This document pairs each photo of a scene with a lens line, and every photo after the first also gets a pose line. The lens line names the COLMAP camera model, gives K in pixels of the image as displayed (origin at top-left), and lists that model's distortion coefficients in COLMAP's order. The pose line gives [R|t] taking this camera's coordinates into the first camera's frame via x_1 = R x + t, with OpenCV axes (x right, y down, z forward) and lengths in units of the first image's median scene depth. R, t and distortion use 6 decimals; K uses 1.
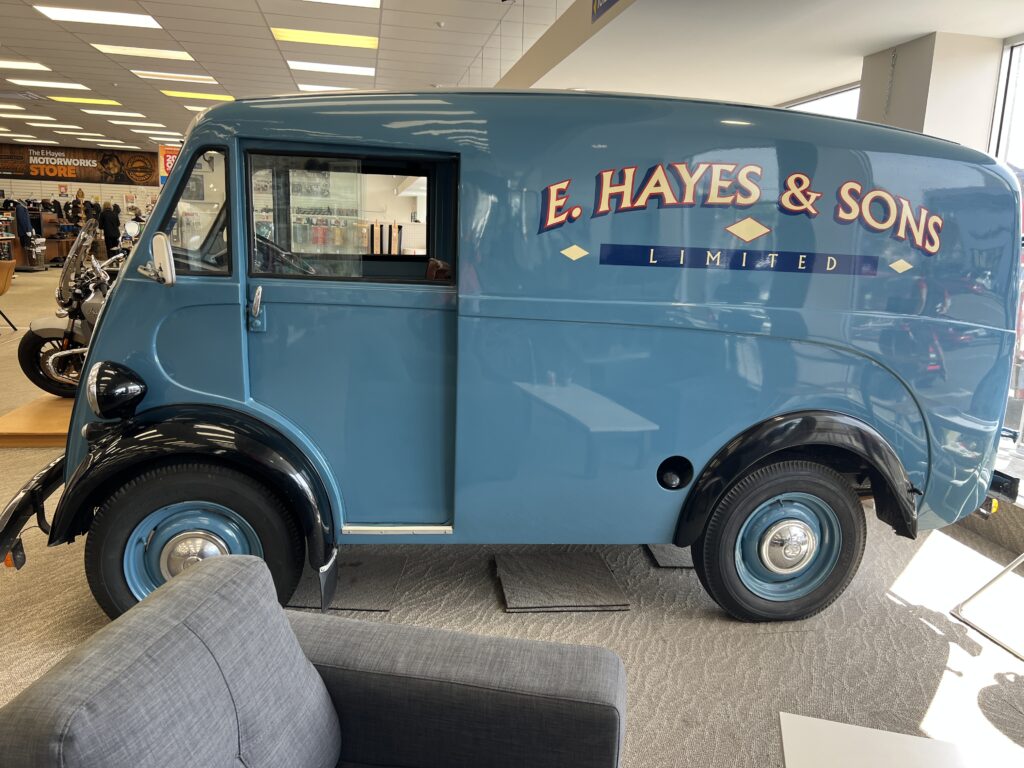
lens RADIAL K [[777.4, 0, 511.4], [0, 777.4, 384.8], [0, 0, 1]] dist [0.012702, 0.005331]
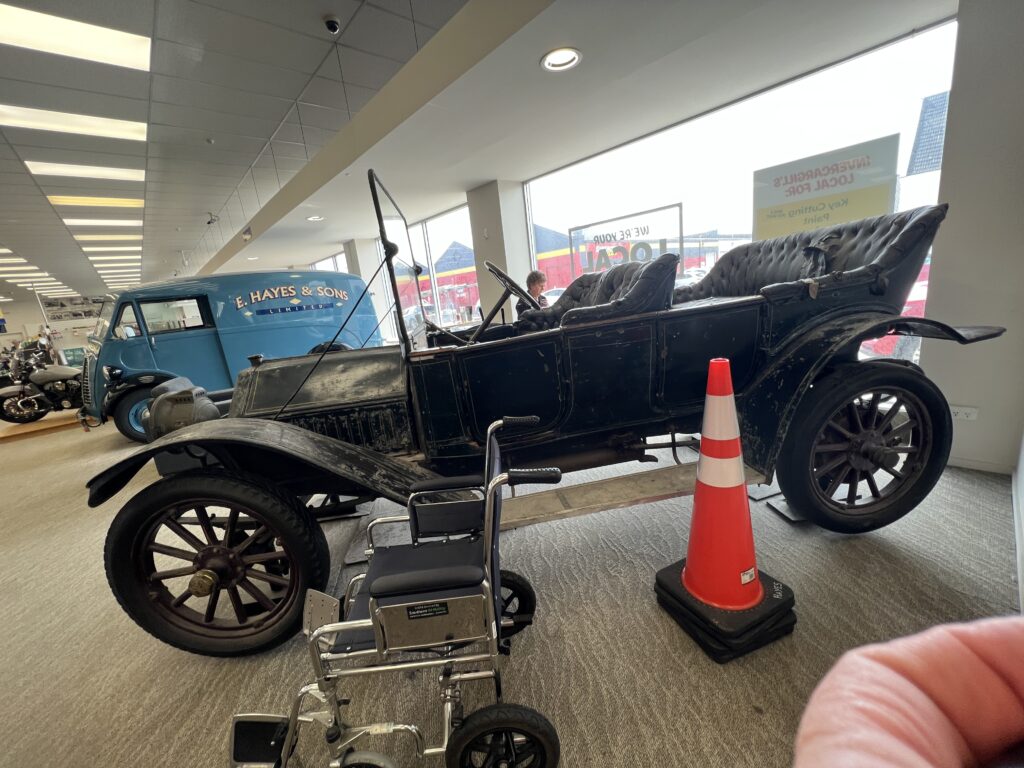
lens RADIAL K [[413.5, 0, 516.0], [0, 413.5, 386.5], [0, 0, 1]] dist [0.001099, -0.000136]
pose [[0.831817, -0.257122, 0.491903, 0.082834], [0.247075, 0.965113, 0.086664, 0.344547], [-0.497025, 0.049448, 0.866326, -1.499891]]
